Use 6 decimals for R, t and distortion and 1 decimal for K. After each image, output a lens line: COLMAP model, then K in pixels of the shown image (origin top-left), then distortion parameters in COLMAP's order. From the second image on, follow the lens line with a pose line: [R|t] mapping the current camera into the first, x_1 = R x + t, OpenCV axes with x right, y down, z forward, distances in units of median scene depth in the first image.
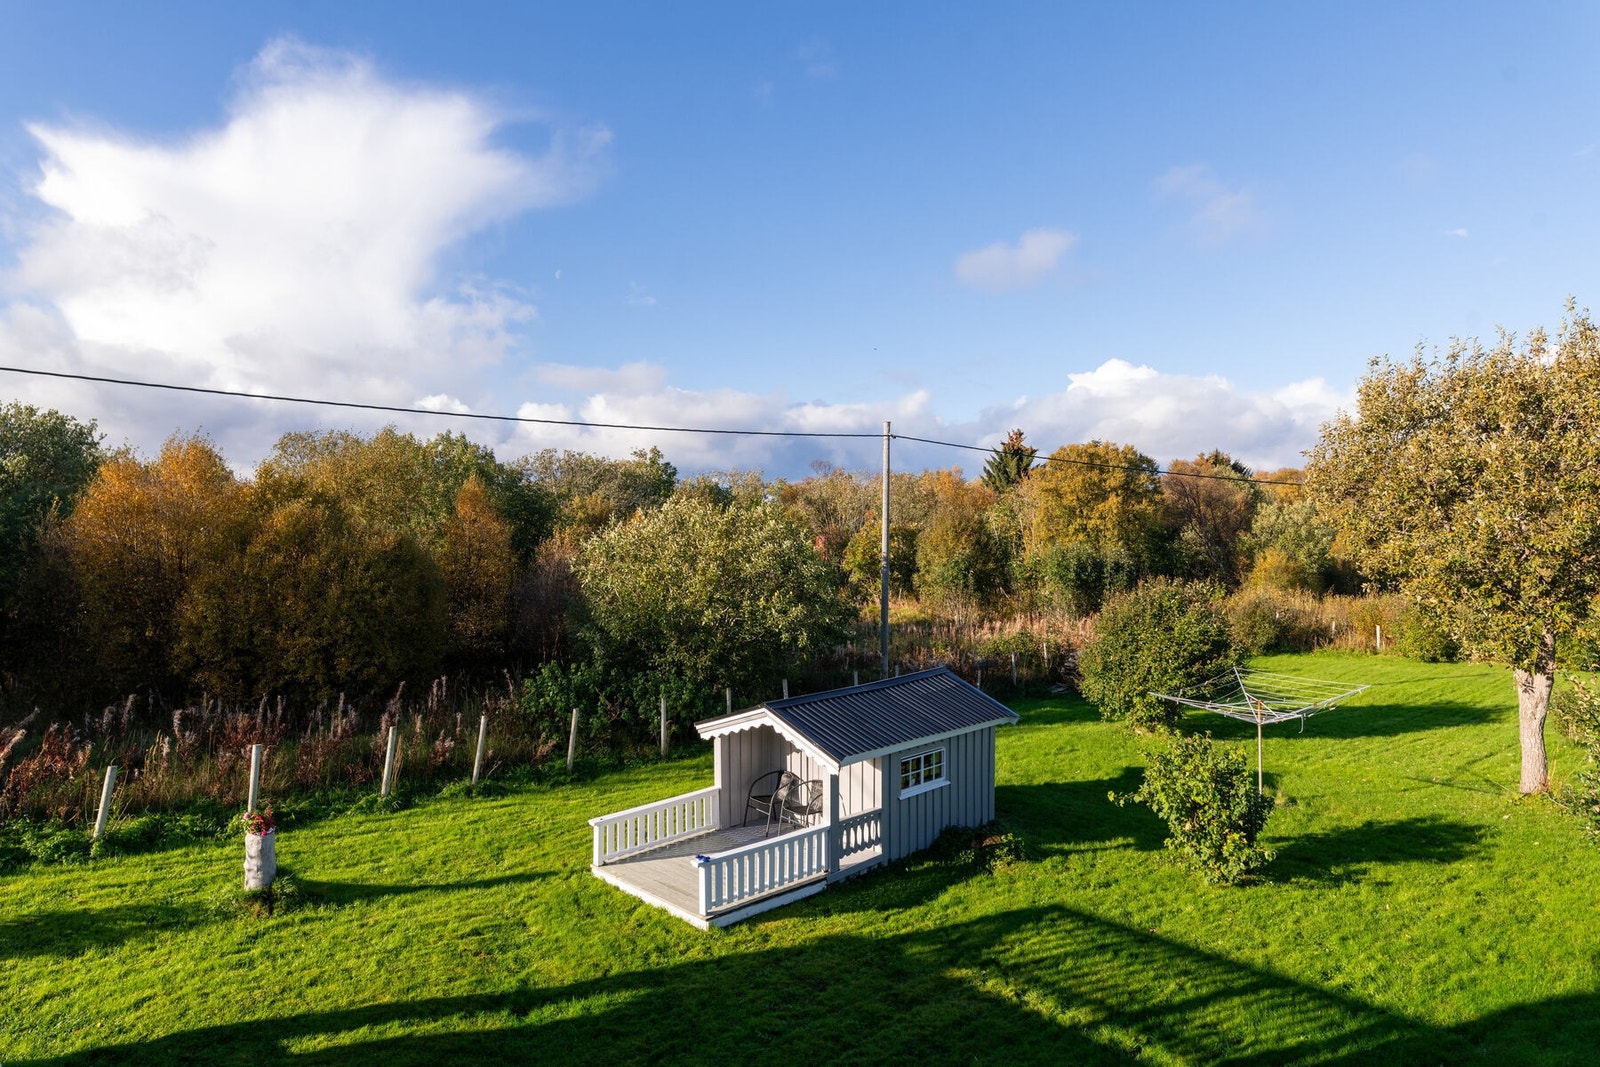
lens RADIAL K [[921.6, 0, 793.3], [0, 921.6, 521.6], [0, 0, 1]] dist [0.002614, -0.000843]
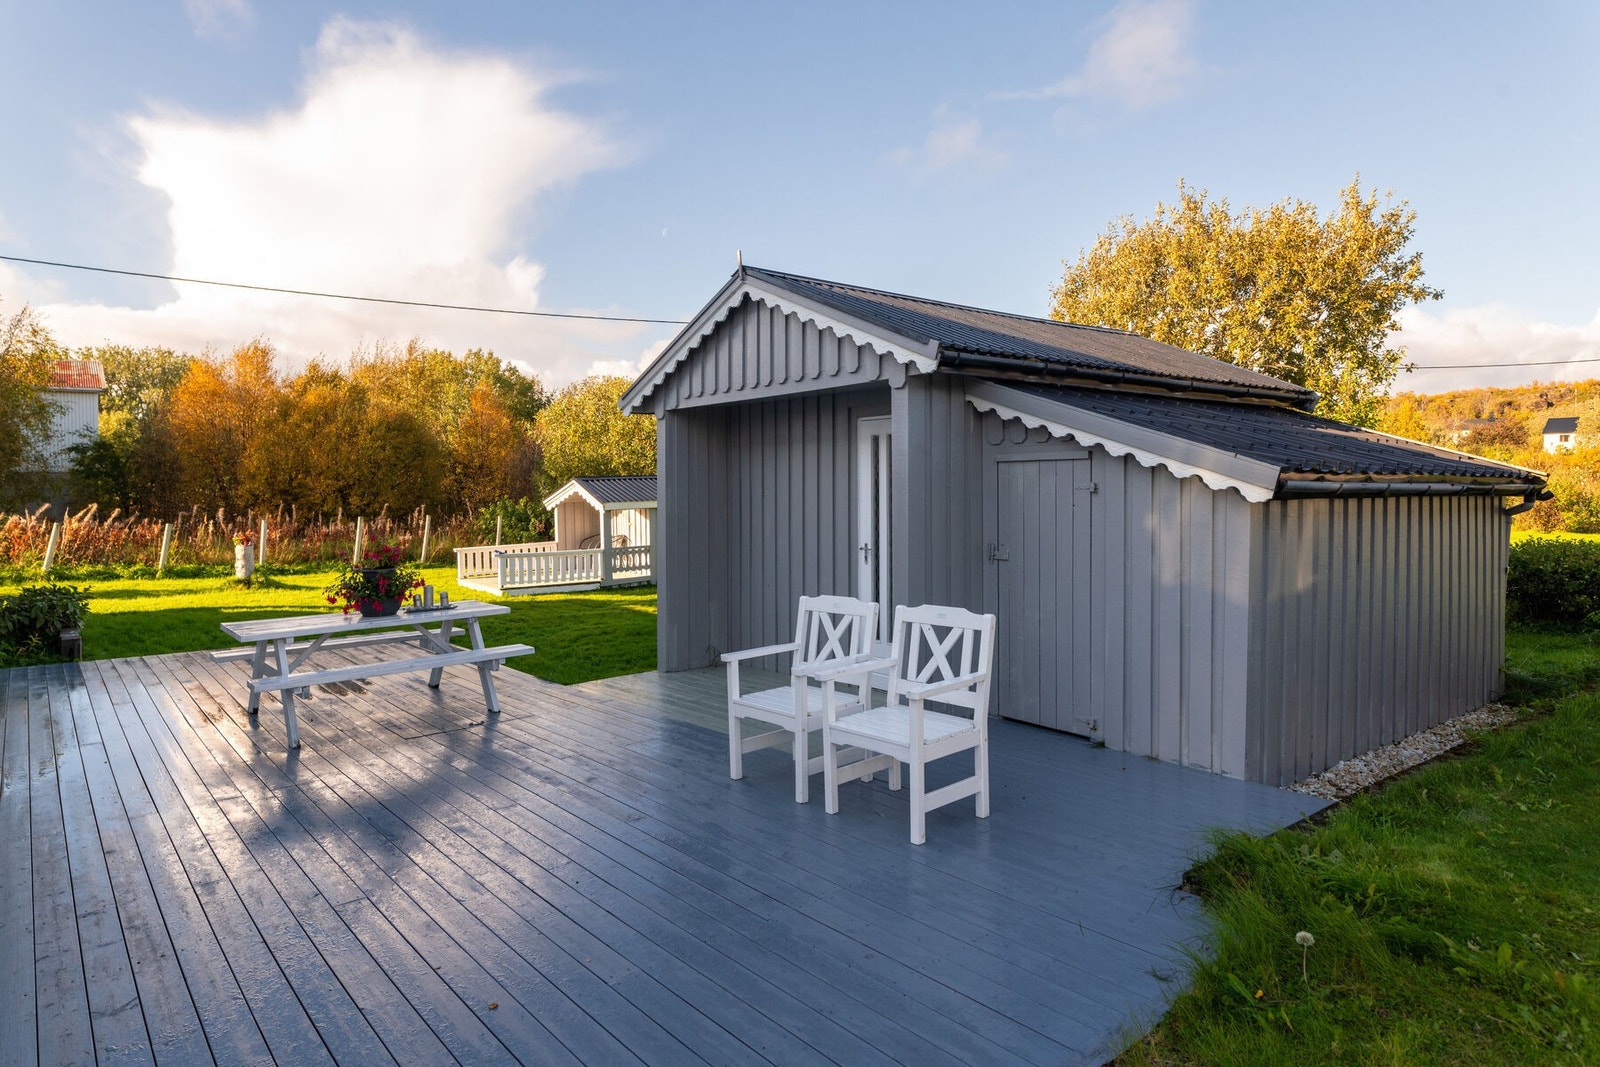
lens RADIAL K [[921.6, 0, 805.5], [0, 921.6, 536.8], [0, 0, 1]] dist [0.002614, -0.000843]
pose [[0.992333, -0.009724, -0.123206, 0.319817], [0.017256, 0.998036, 0.060221, 0.131990], [0.122378, -0.061885, 0.990552, -0.250880]]
